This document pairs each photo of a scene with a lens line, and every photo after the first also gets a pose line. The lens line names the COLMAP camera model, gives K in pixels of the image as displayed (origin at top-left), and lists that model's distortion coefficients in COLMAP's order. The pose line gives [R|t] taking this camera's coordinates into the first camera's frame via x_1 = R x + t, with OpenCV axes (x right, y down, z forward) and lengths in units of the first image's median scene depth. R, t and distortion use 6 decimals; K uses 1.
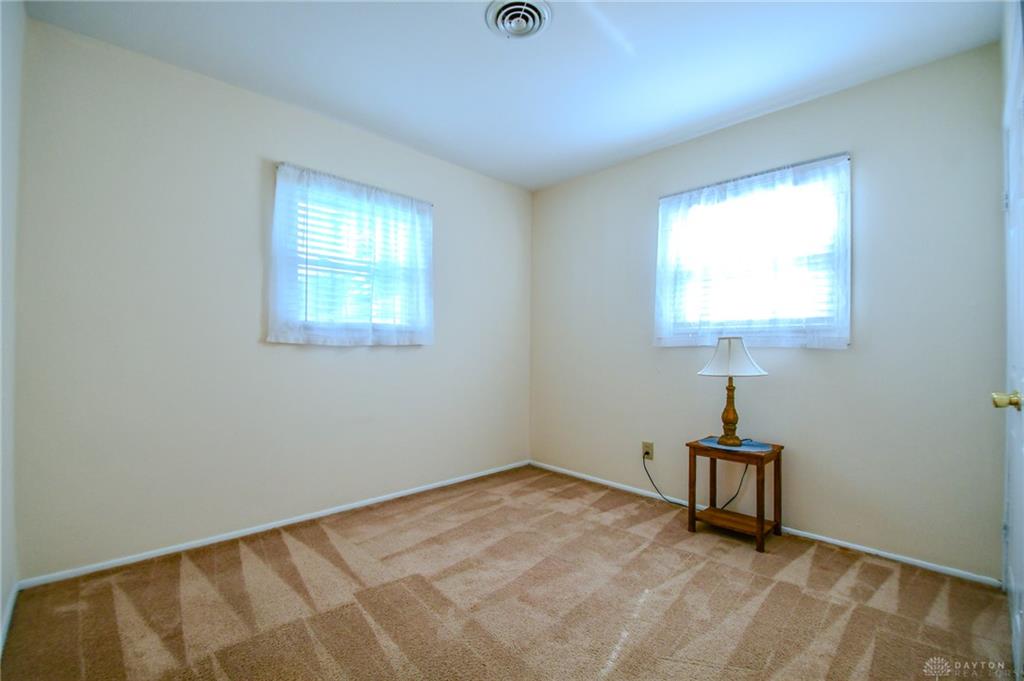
lens RADIAL K [[446.0, 0, 498.6], [0, 446.0, 346.7], [0, 0, 1]] dist [0.017547, -0.025120]
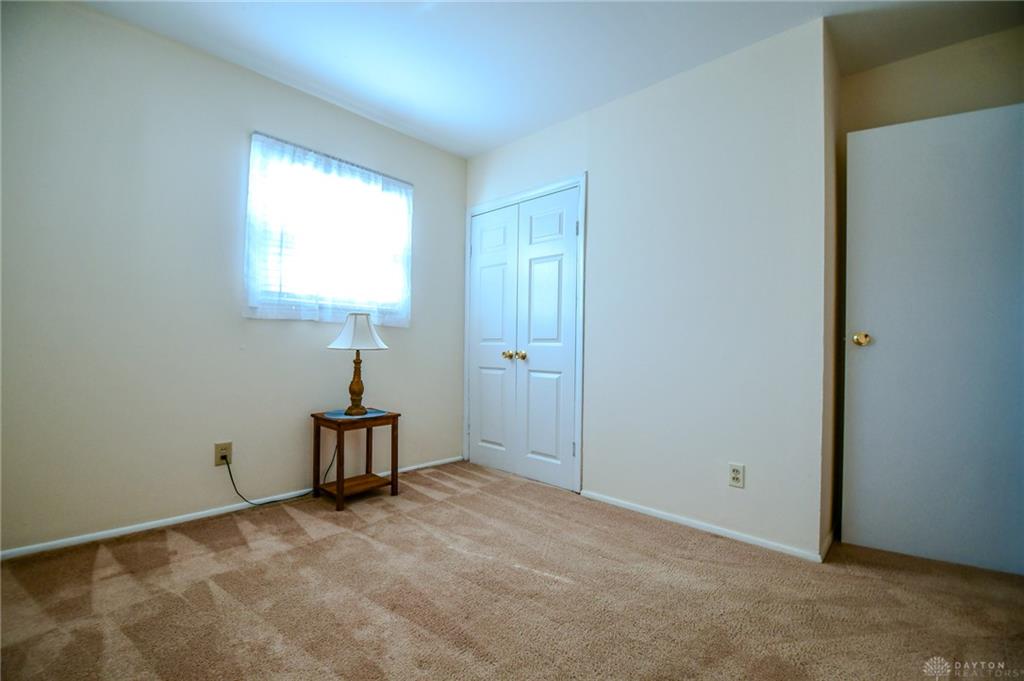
lens RADIAL K [[446.0, 0, 498.6], [0, 446.0, 346.7], [0, 0, 1]] dist [0.017547, -0.025120]
pose [[-0.048793, -0.013290, 0.998721, -0.554379], [-0.024958, 0.999615, 0.012082, 0.036571], [-0.998497, -0.024336, -0.049105, 0.713242]]
